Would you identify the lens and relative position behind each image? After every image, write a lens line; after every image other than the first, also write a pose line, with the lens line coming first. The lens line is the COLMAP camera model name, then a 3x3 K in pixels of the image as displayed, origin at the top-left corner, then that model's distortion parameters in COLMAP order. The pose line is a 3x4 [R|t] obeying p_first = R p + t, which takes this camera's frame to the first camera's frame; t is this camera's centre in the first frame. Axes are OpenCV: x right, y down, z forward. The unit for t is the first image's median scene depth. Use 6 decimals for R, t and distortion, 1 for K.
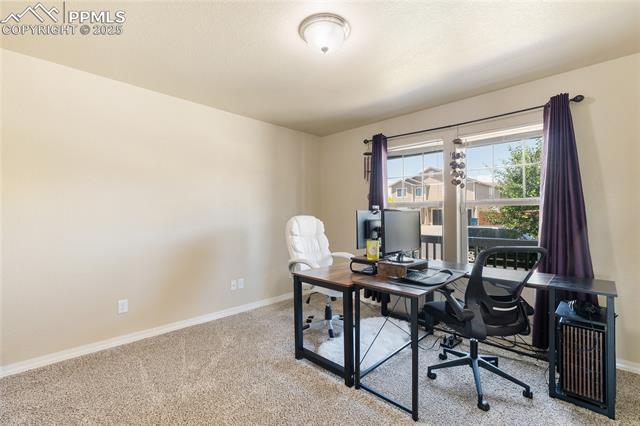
lens RADIAL K [[288.5, 0, 320.0], [0, 288.5, 213.0], [0, 0, 1]] dist [-0.000514, 0.005179]
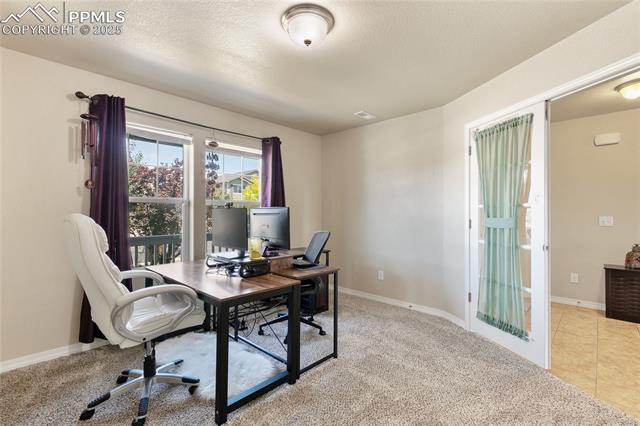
lens RADIAL K [[288.5, 0, 320.0], [0, 288.5, 213.0], [0, 0, 1]] dist [-0.000514, 0.005179]
pose [[-0.018723, -0.003687, 0.999818, -0.737626], [-0.008295, 0.999959, 0.003532, 0.000263], [-0.999790, -0.008228, -0.018753, 0.755275]]
